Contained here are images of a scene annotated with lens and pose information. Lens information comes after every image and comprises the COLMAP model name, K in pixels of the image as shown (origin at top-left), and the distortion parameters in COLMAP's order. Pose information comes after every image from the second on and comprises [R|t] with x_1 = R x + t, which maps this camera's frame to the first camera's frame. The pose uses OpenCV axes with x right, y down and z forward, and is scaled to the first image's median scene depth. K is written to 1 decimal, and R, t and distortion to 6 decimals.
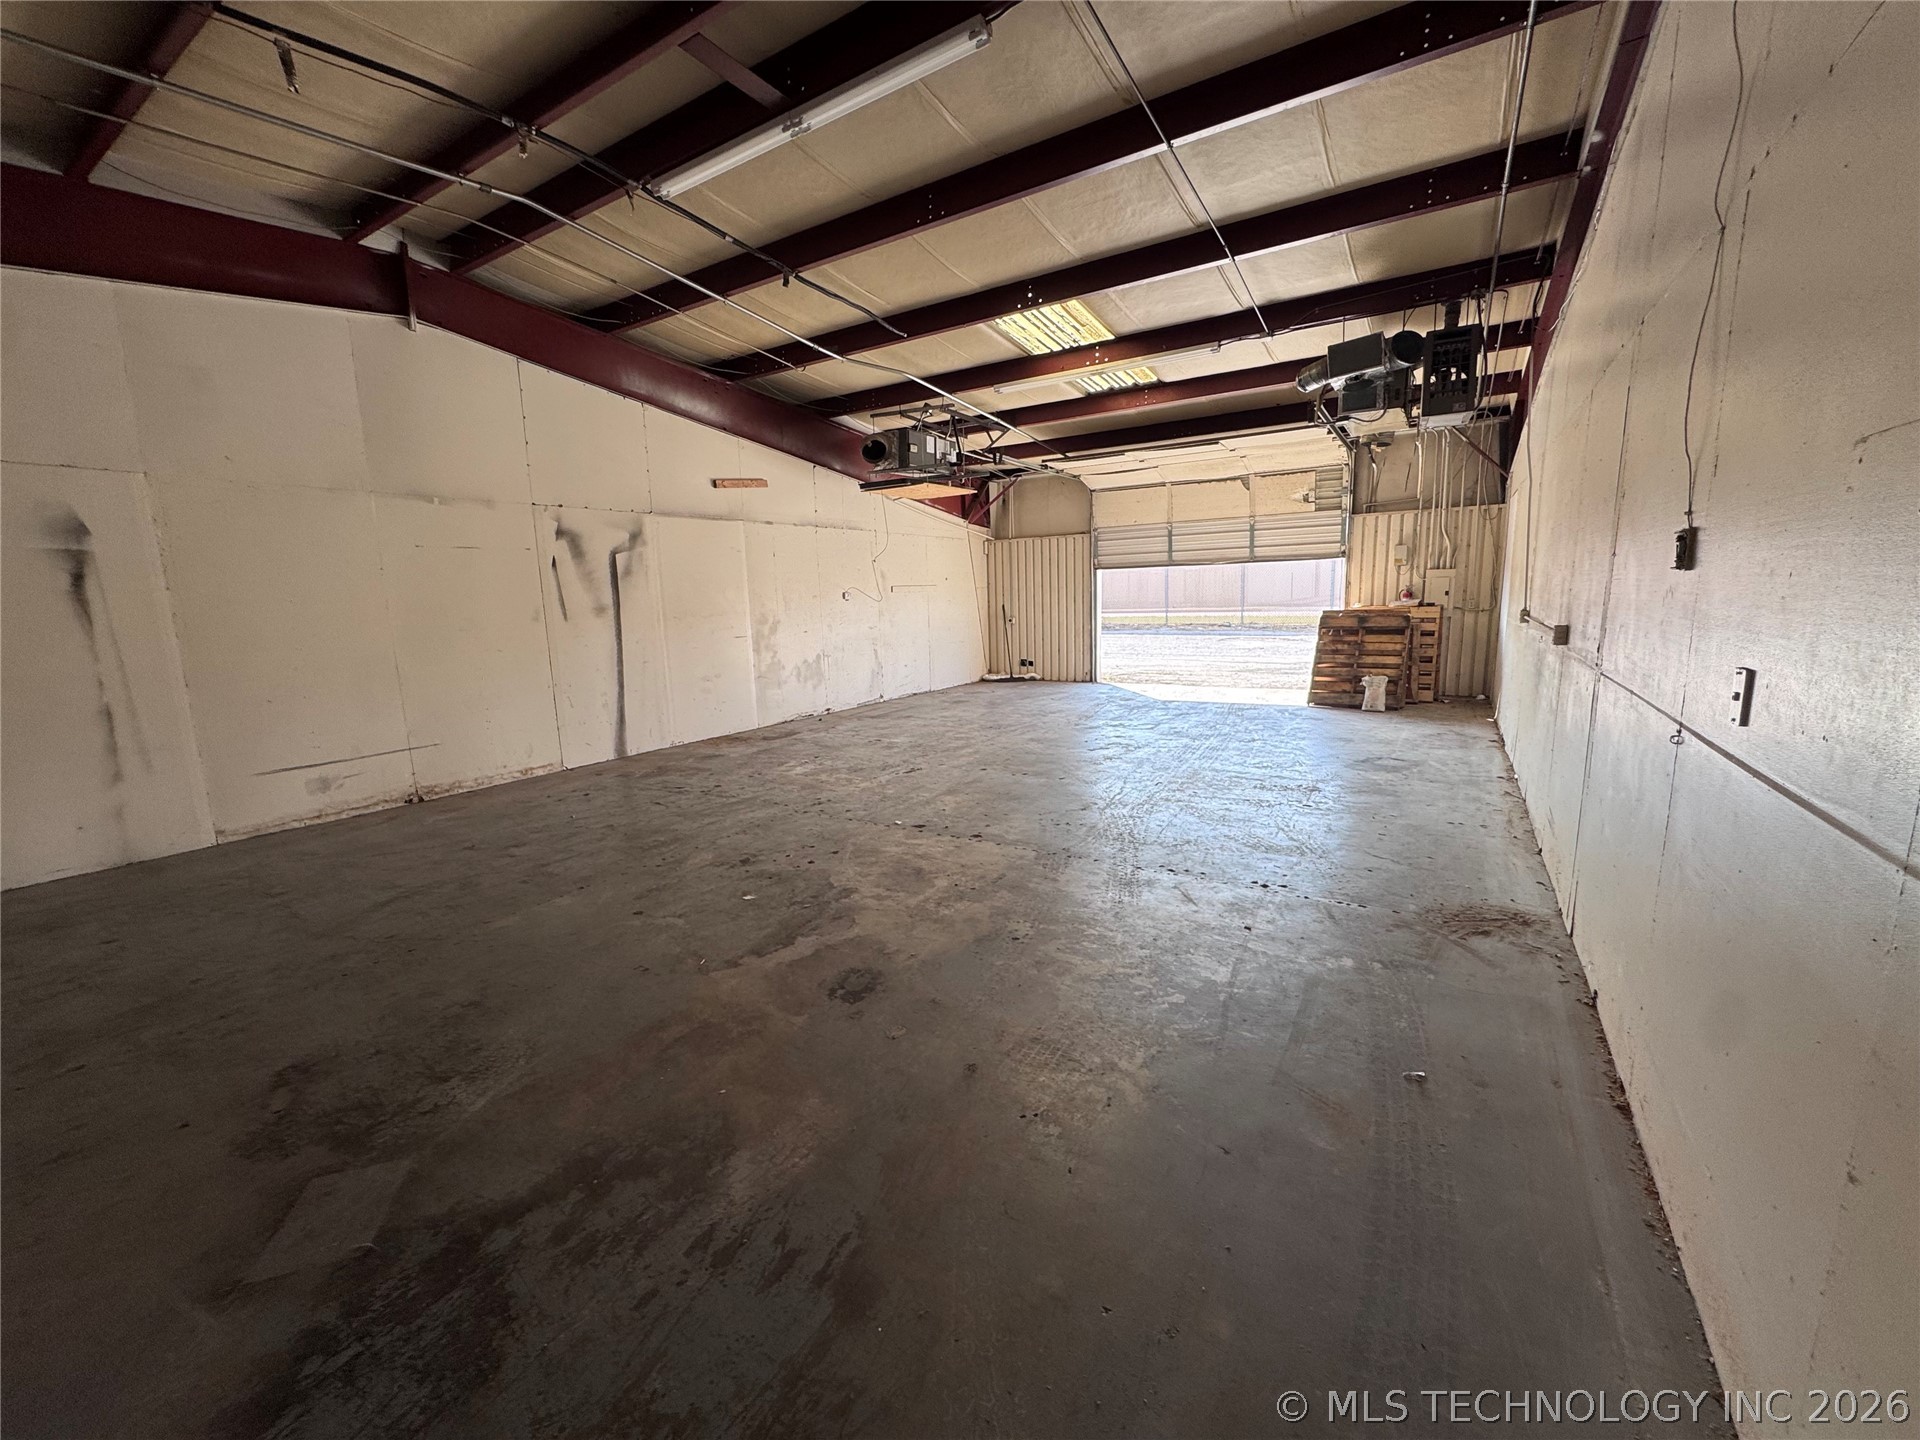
lens RADIAL K [[764.1, 0, 961.5], [0, 764.1, 719.9], [0, 0, 1]] dist [-0.002634, -0.000041]
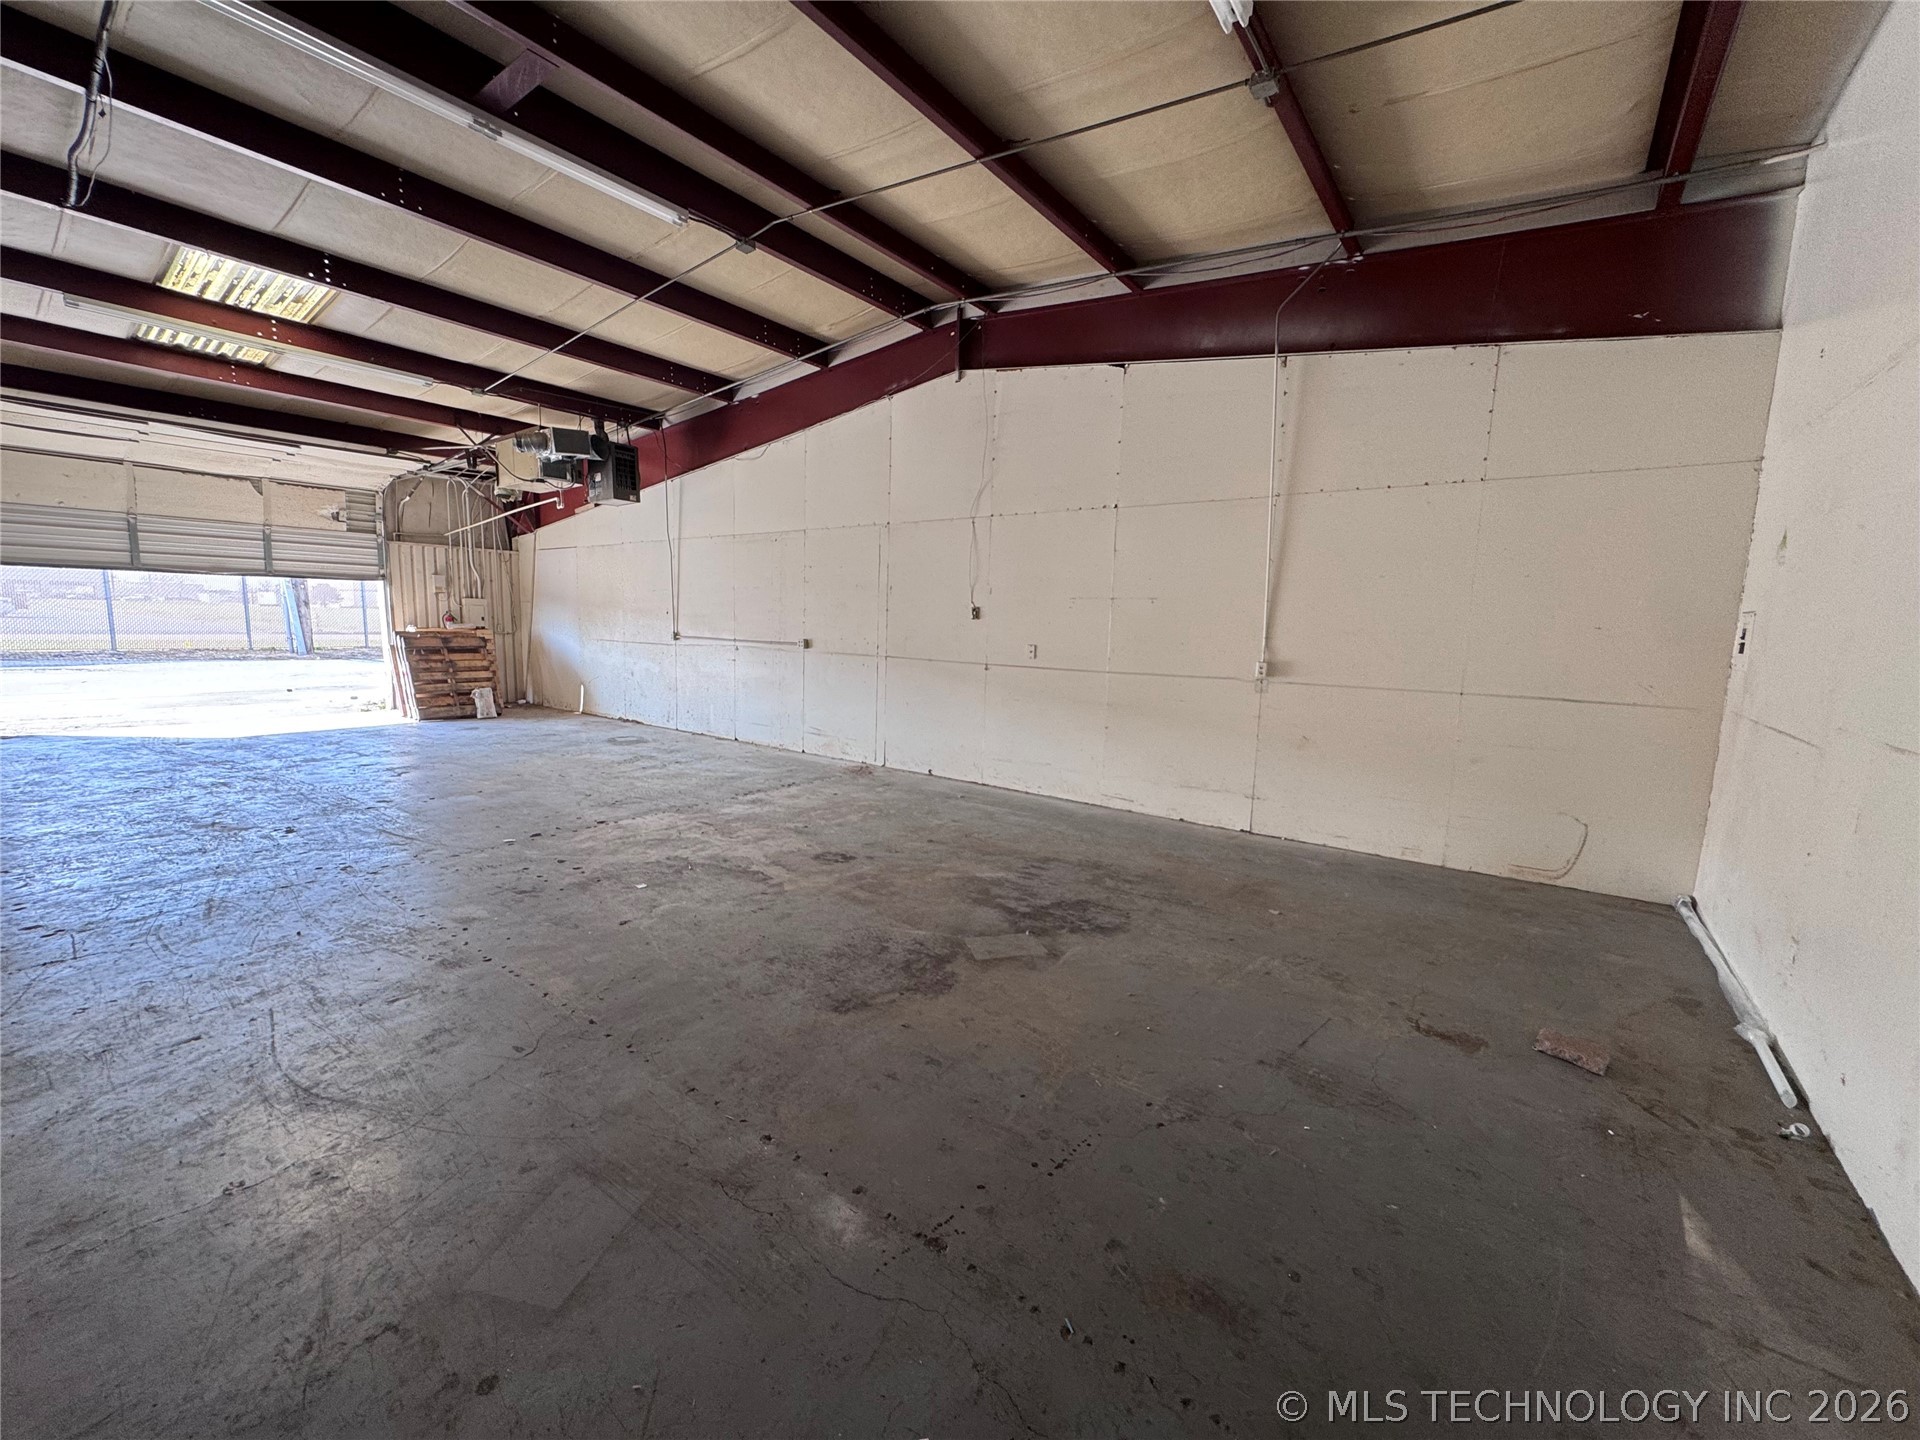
lens RADIAL K [[764.1, 0, 955.0], [0, 764.1, 717.3], [0, 0, 1]] dist [-0.002634, -0.000041]
pose [[0.081717, -0.095261, 0.992093, -0.763922], [0.134631, 0.987353, 0.083716, -0.019347], [-0.987521, 0.126726, 0.093508, 0.257222]]
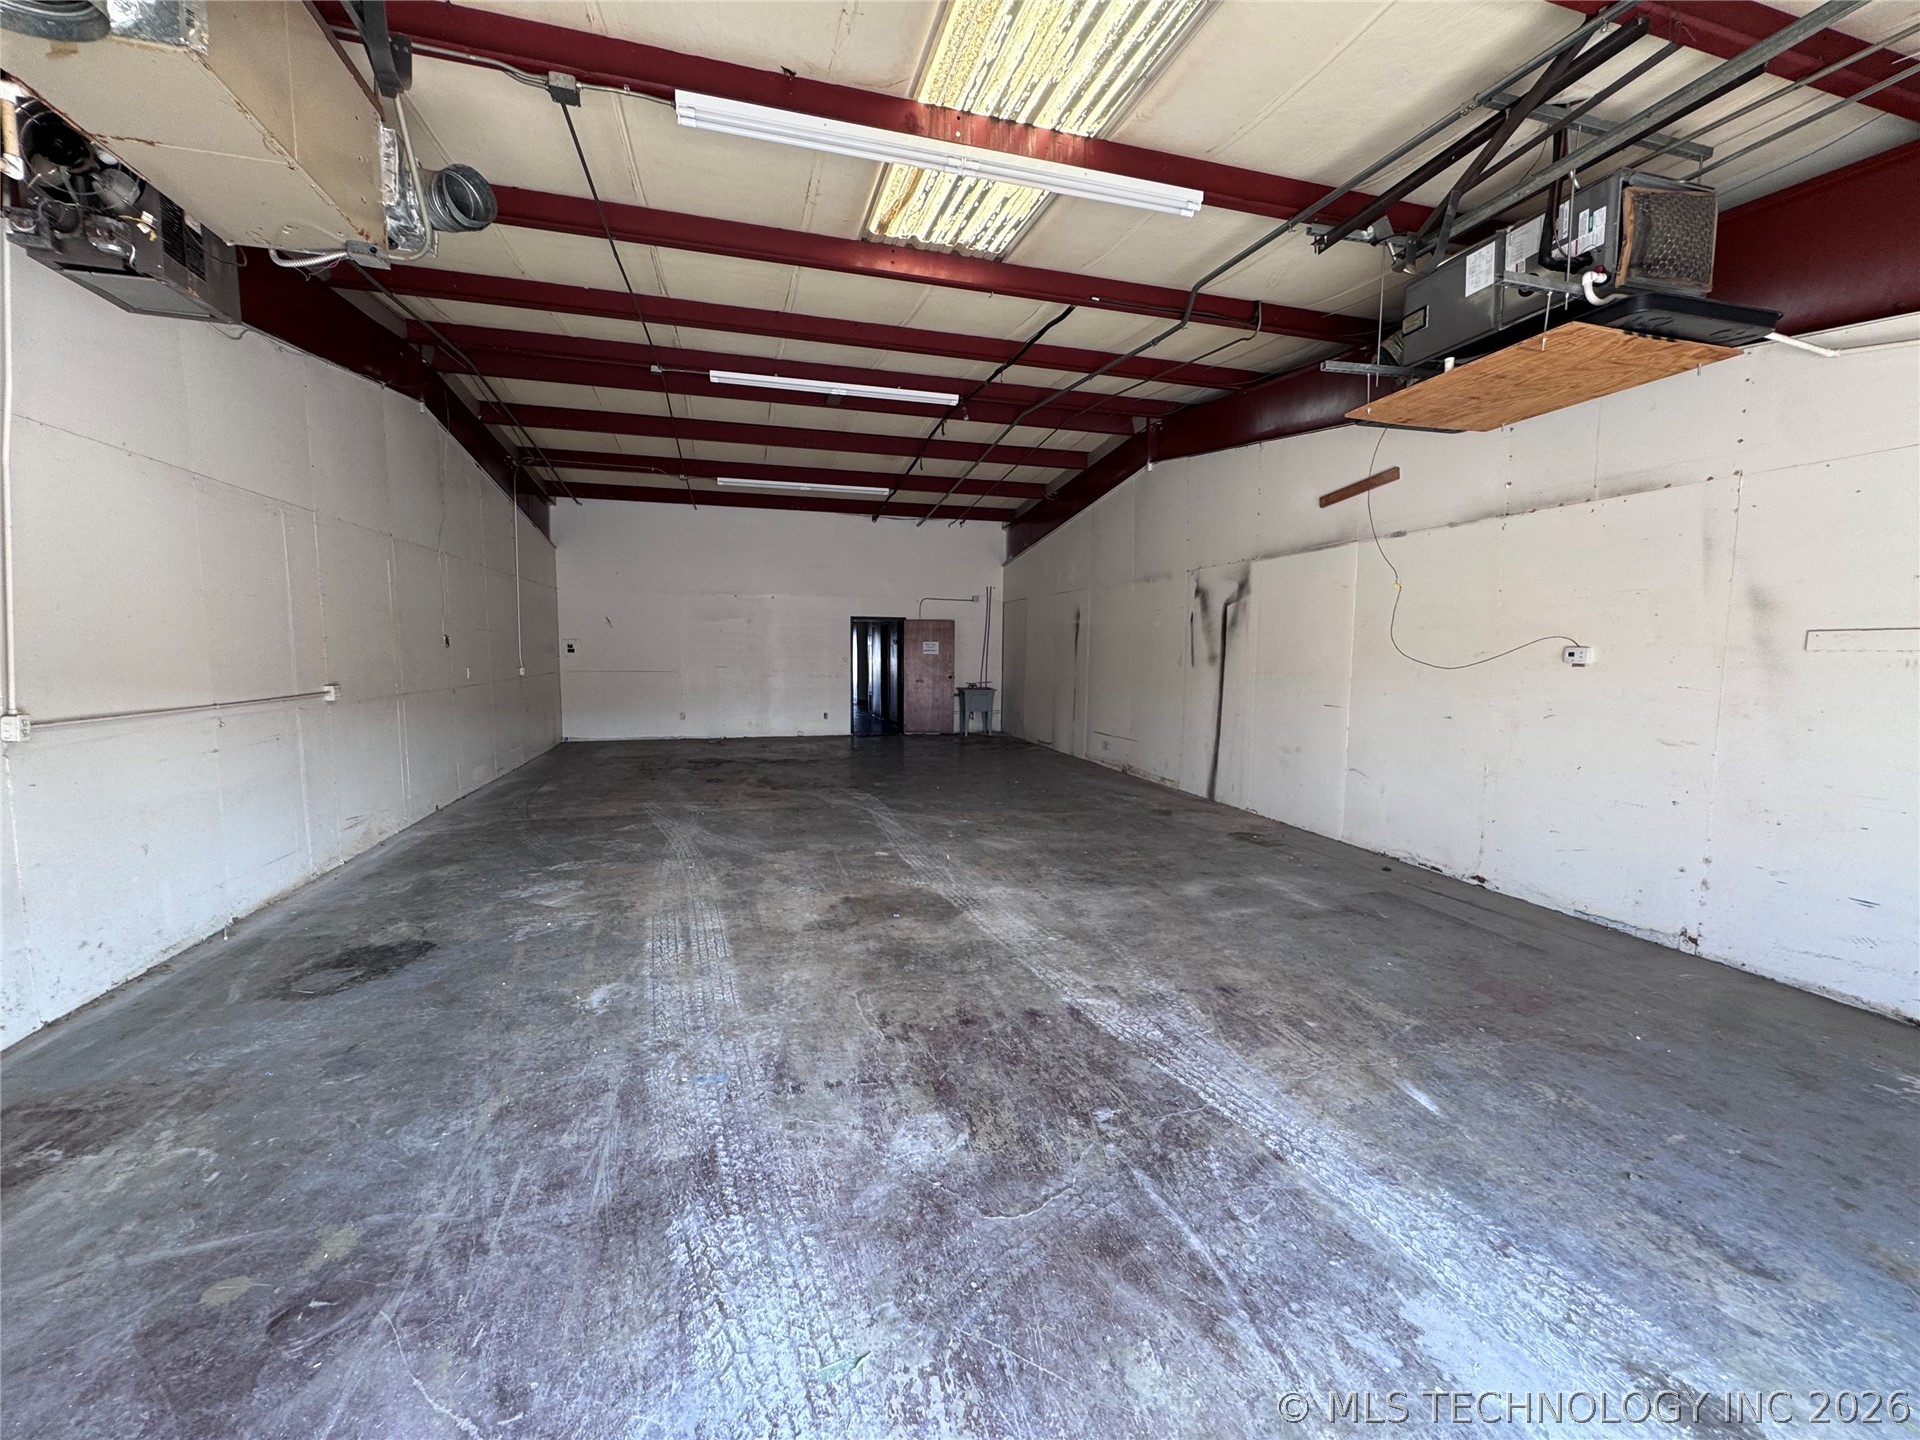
lens RADIAL K [[764.1, 0, 956.8], [0, 764.1, 718.2], [0, 0, 1]] dist [-0.002634, -0.000041]
pose [[-0.664300, 0.089009, -0.742148, 0.634681], [-0.110824, 0.970182, 0.215556, -0.282278], [0.739205, 0.225442, -0.634627, 1.590626]]
